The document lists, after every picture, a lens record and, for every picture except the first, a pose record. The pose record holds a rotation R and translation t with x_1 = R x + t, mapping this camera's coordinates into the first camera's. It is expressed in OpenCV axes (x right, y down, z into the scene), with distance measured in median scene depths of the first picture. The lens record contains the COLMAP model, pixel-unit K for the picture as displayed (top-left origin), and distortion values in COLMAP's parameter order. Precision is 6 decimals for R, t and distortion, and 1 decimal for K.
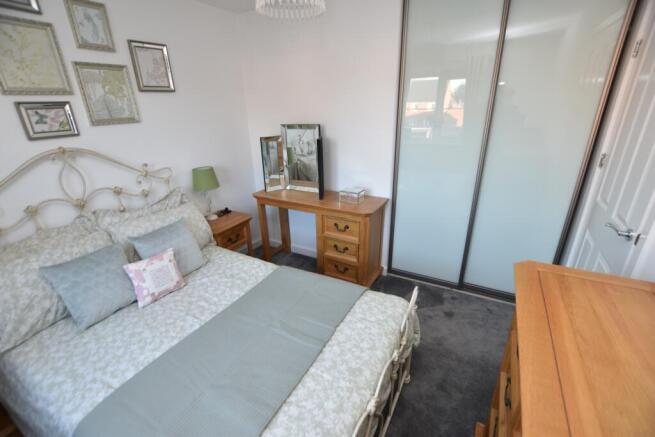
lens RADIAL K [[288.5, 0, 328.7], [0, 288.5, 220.2], [0, 0, 1]] dist [-0.036747, 0.007008]
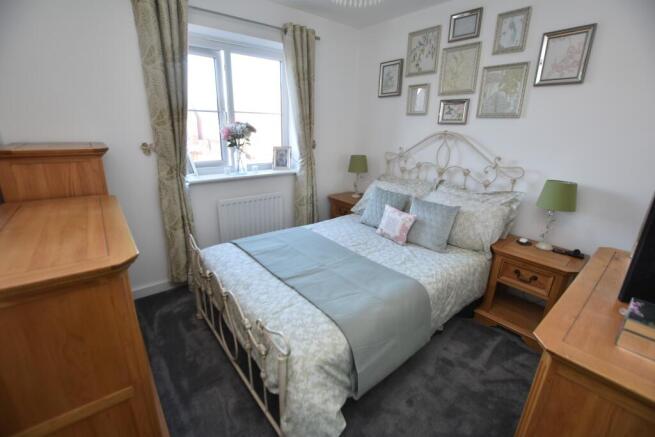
lens RADIAL K [[288.5, 0, 328.7], [0, 288.5, 220.2], [0, 0, 1]] dist [-0.036747, 0.007008]
pose [[-0.363345, 0.302488, -0.881182, 0.671443], [-0.354707, 0.829677, 0.431067, -0.281783], [0.861489, 0.469188, -0.194164, 0.928392]]
